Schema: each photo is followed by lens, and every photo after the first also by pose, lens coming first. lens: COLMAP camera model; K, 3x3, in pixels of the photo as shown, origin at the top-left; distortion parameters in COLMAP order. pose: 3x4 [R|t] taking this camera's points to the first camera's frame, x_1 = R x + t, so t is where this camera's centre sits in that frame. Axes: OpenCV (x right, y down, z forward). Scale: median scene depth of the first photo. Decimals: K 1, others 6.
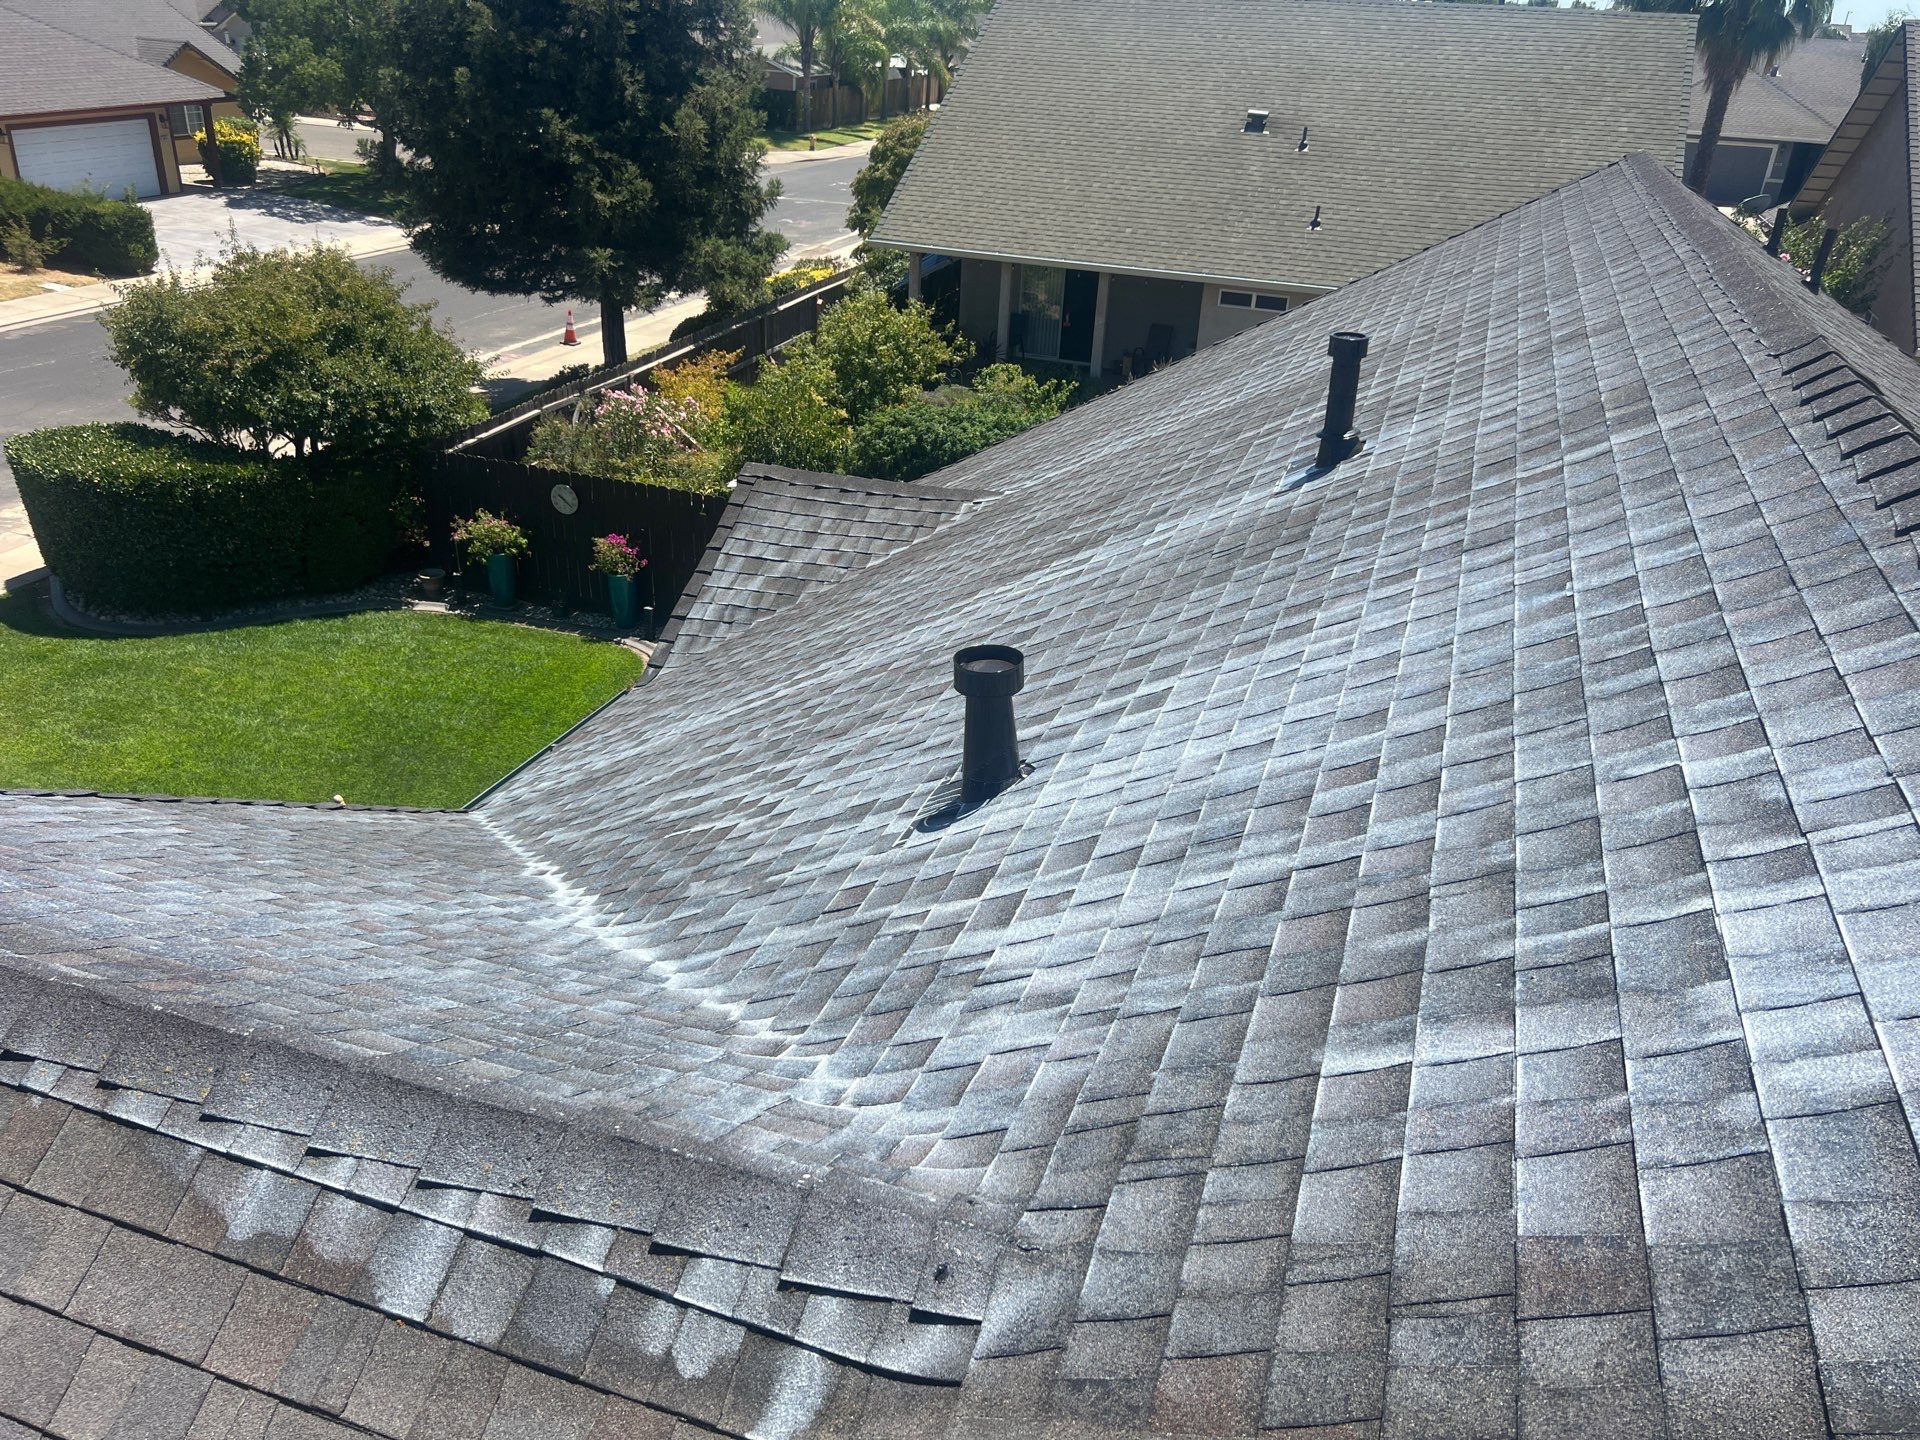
lens RADIAL K [[1458.5, 0, 955.7], [0, 1458.5, 711.2], [0, 0, 1]] dist [0.056669, -0.066633]
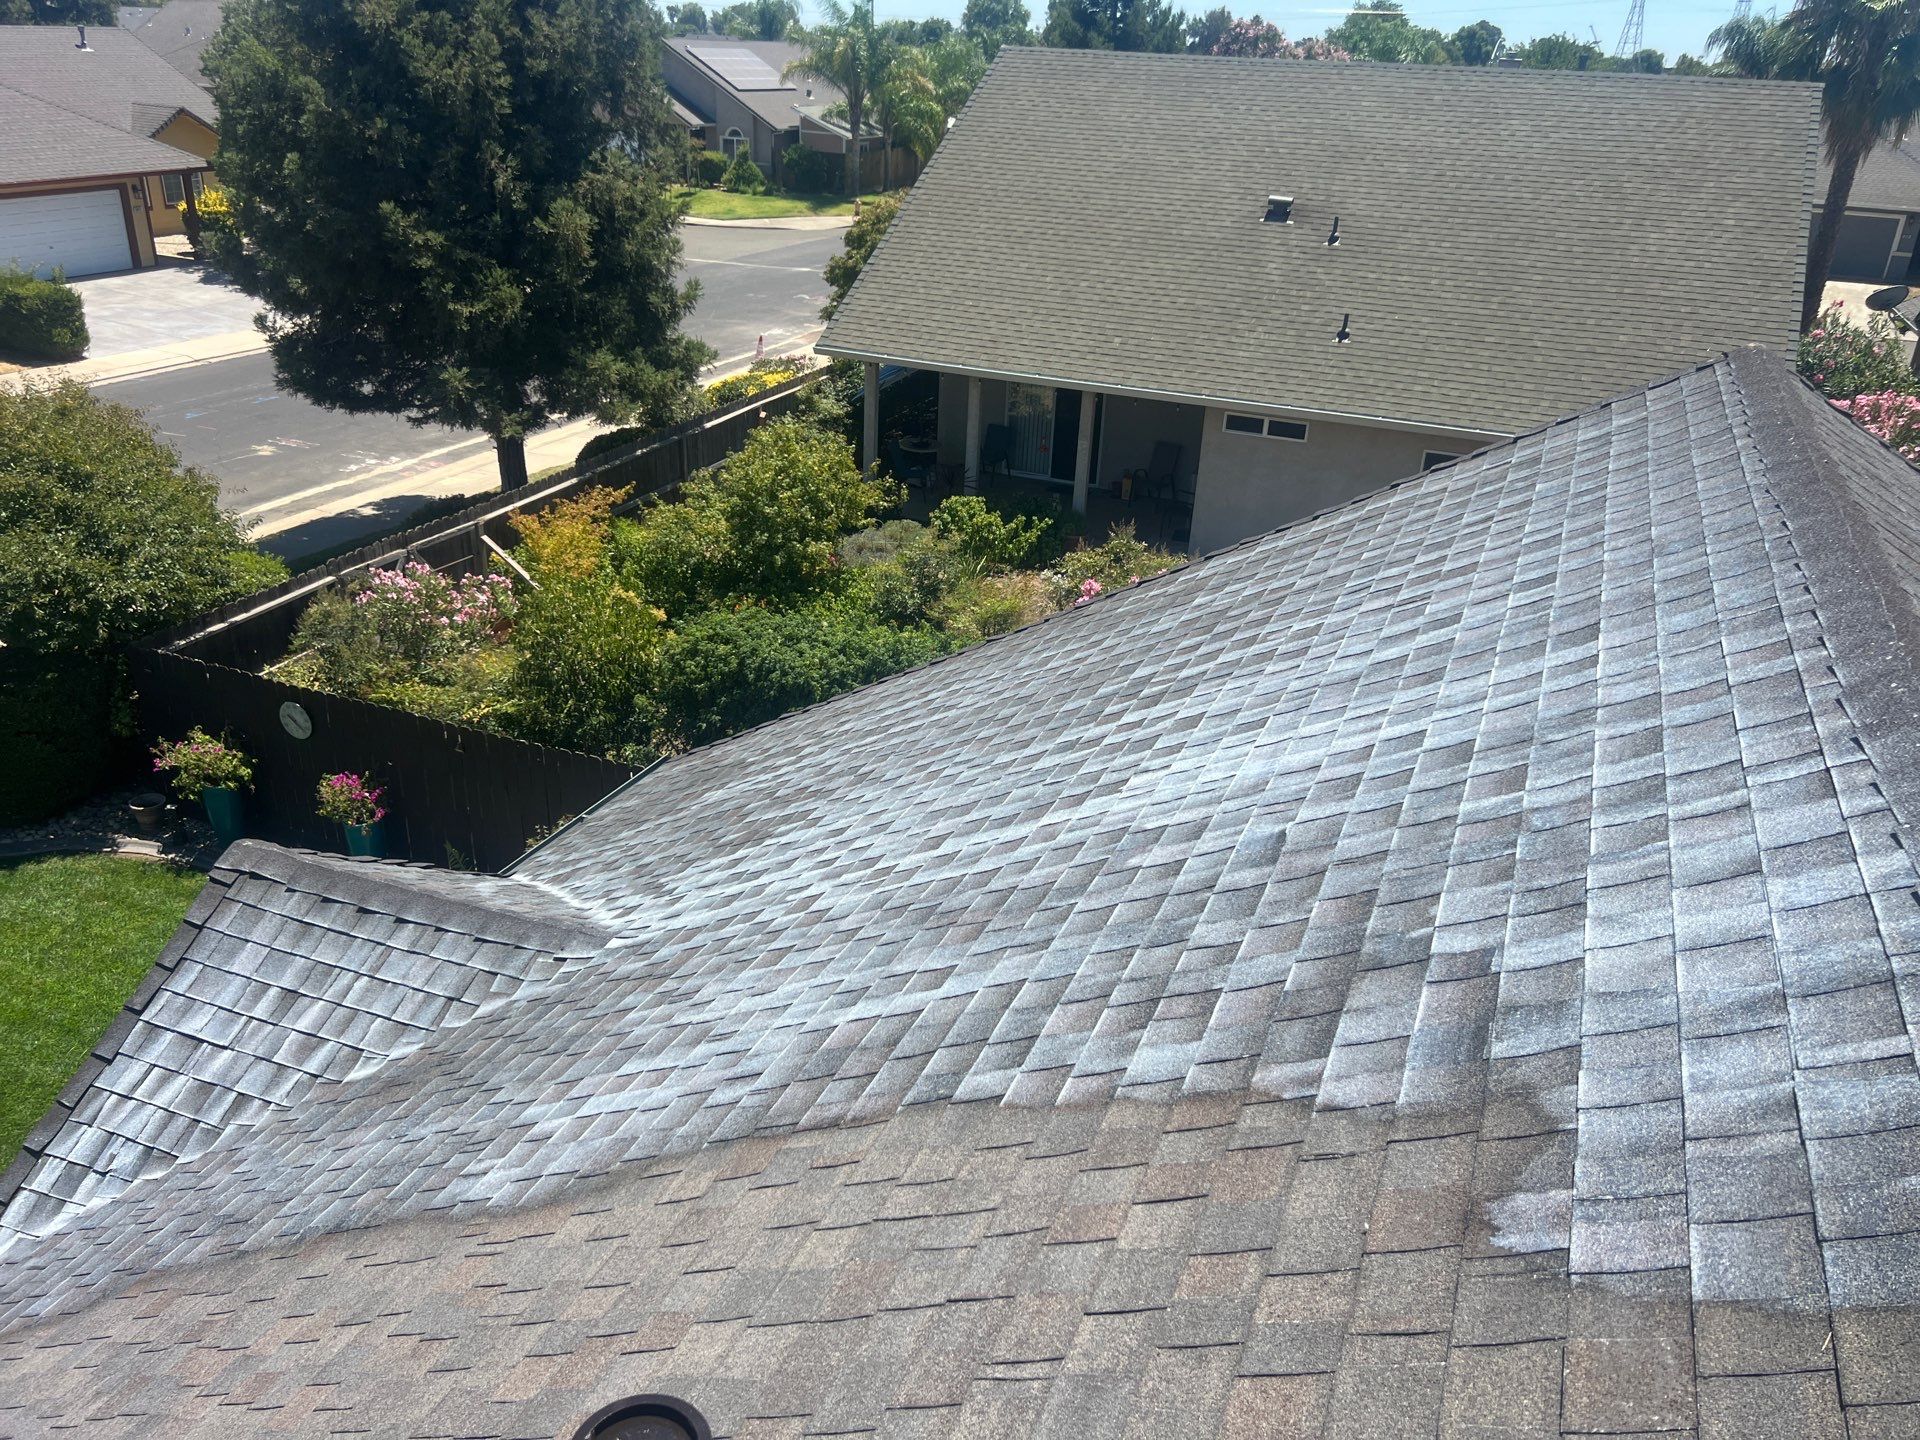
lens RADIAL K [[1458.5, 0, 955.7], [0, 1458.5, 711.2], [0, 0, 1]] dist [0.056669, -0.066633]
pose [[0.998068, 0.022830, -0.057779, 0.080821], [-0.024604, 0.999241, -0.030185, -0.091115], [0.057046, 0.031549, 0.997873, 0.172981]]
